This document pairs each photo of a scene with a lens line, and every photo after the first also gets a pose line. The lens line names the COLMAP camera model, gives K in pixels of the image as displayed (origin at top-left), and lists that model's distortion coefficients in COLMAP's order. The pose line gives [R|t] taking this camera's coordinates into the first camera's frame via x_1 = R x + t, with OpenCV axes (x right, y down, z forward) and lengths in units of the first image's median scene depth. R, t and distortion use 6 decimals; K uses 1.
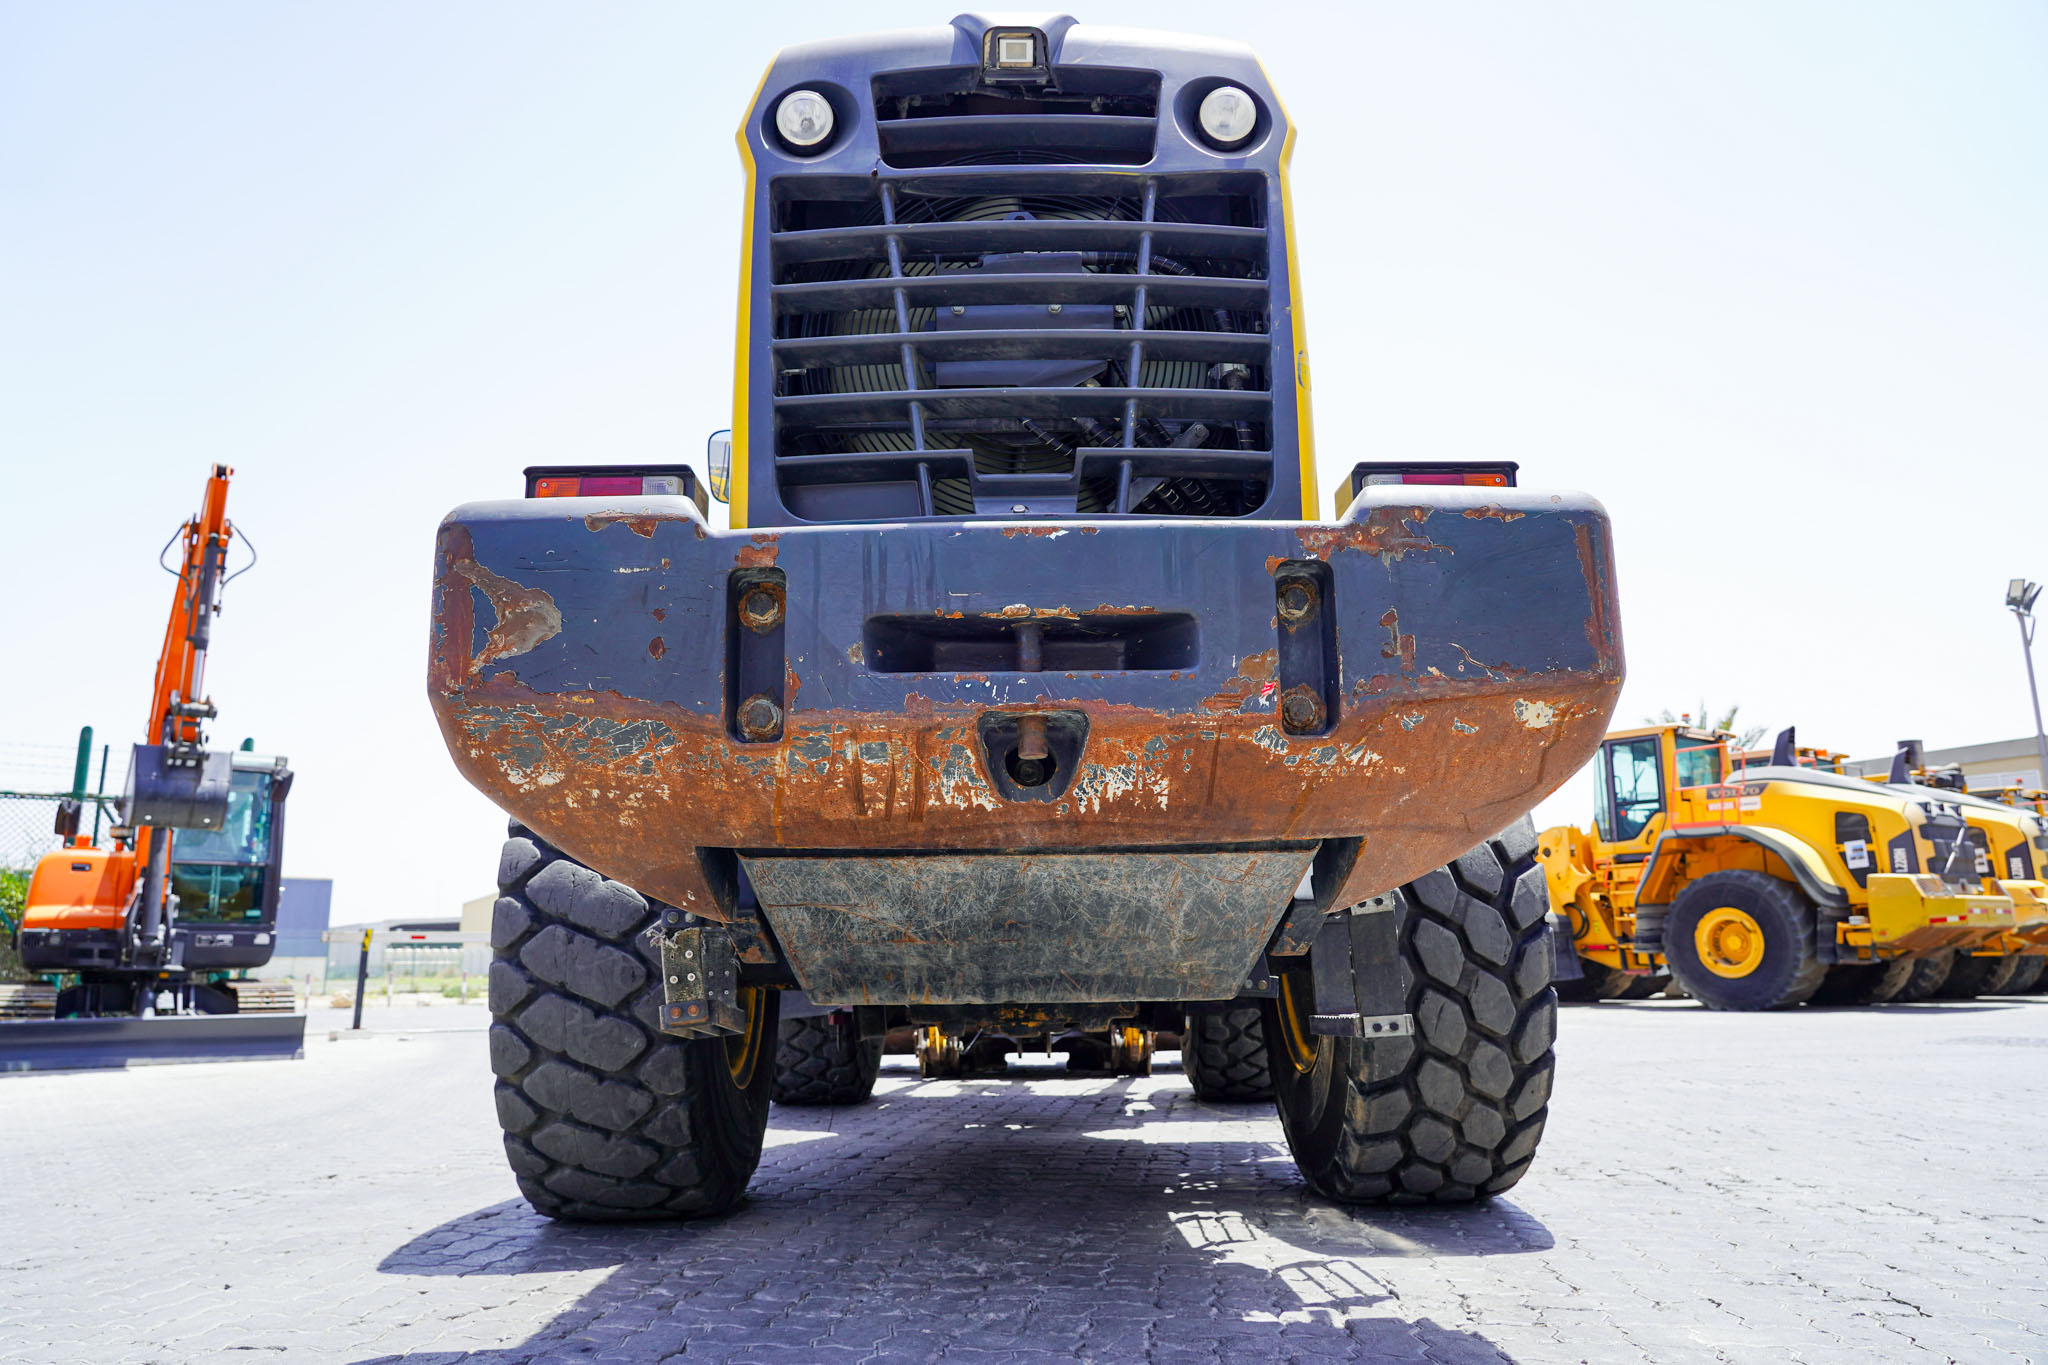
lens RADIAL K [[1388.5, 0, 1024.4], [0, 1388.5, 679.4], [0, 0, 1]] dist [-0.031550, 0.012902]
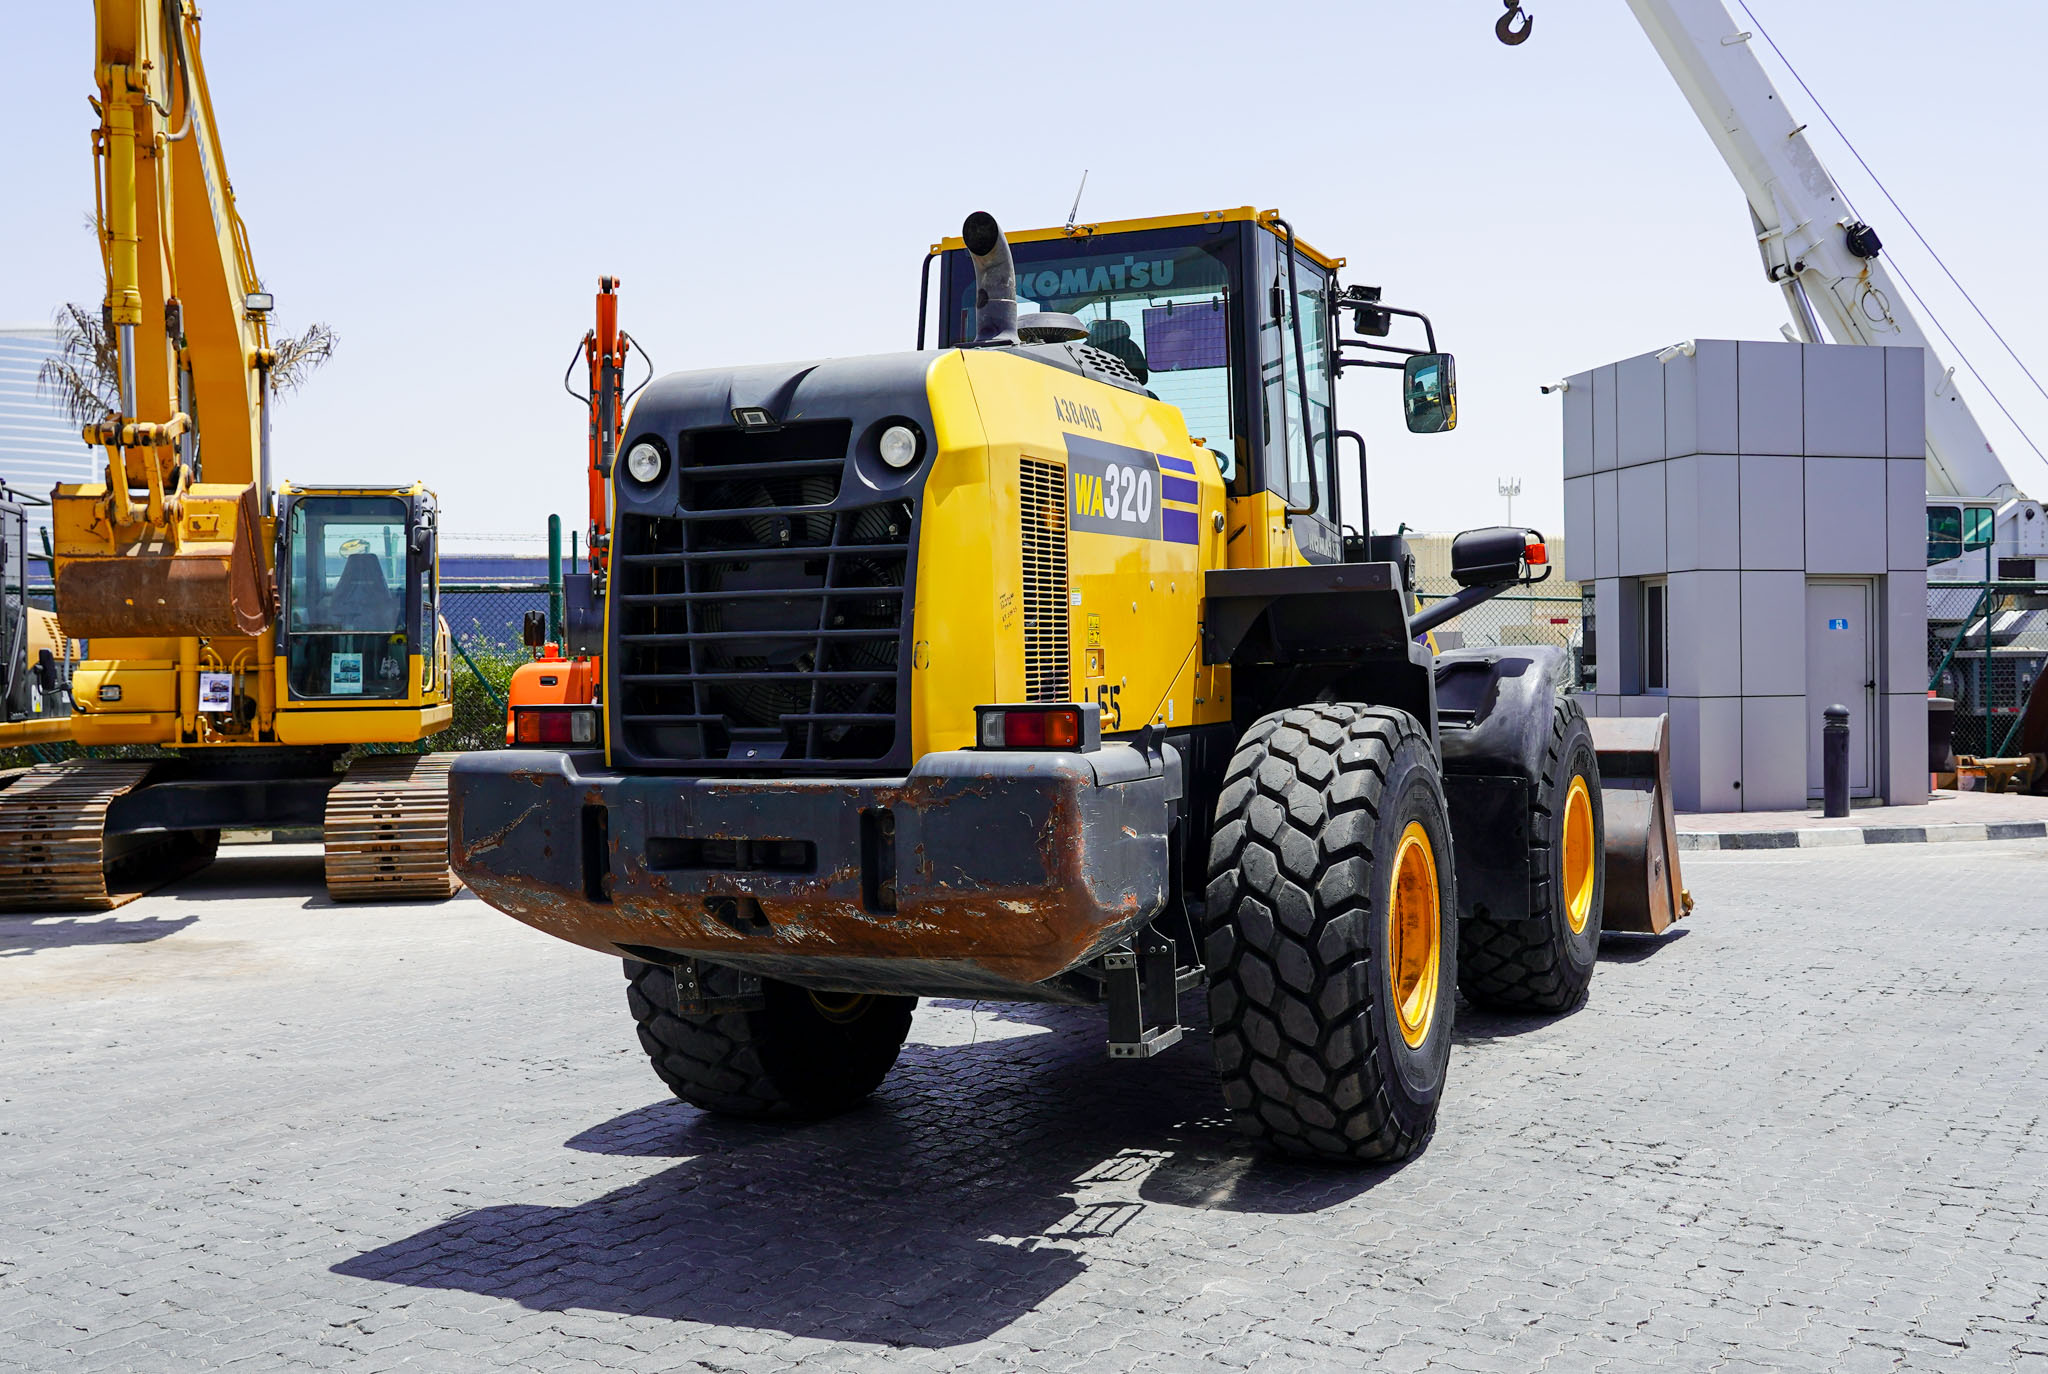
lens RADIAL K [[2050.2, 0, 1074.5], [0, 2050.2, 684.4], [0, 0, 1]] dist [-0.042869, 0.000000]
pose [[0.918828, 0.004999, -0.394626, 0.848881], [0.081093, 0.976192, 0.201178, -0.431593], [0.386236, -0.216849, 0.896548, -0.635438]]
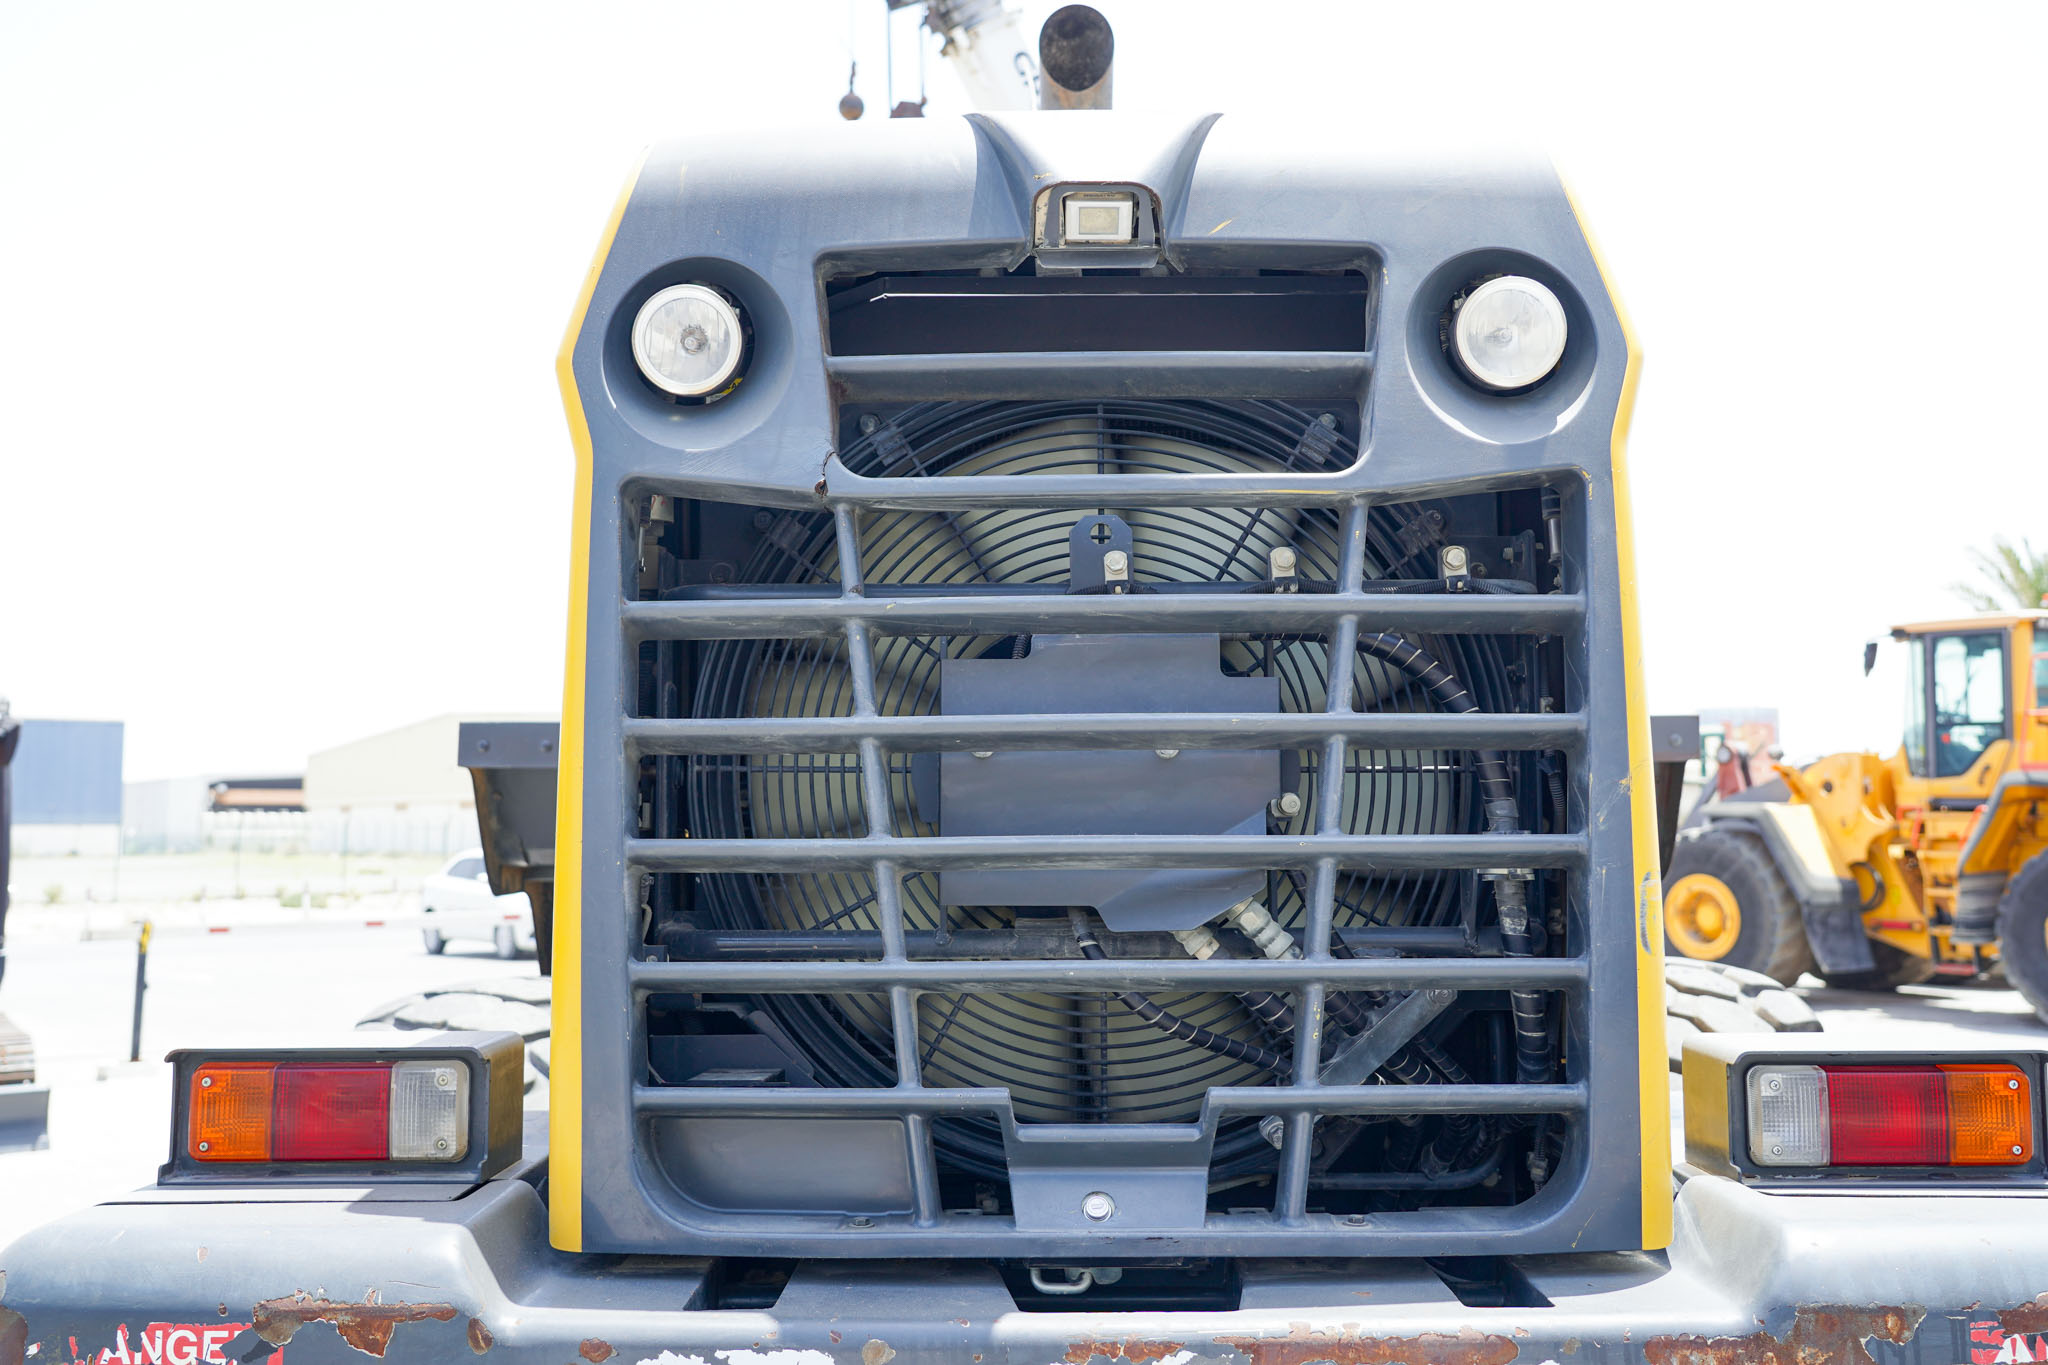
lens RADIAL K [[1912.7, 0, 1024.3], [0, 1912.7, 679.3], [0, 0, 1]] dist [0.029869, 0.000000]
pose [[0.999605, 0.010002, -0.026254, -0.009559], [-0.006613, 0.991993, 0.126123, -0.276646], [0.027306, -0.125899, 0.991667, 0.205407]]
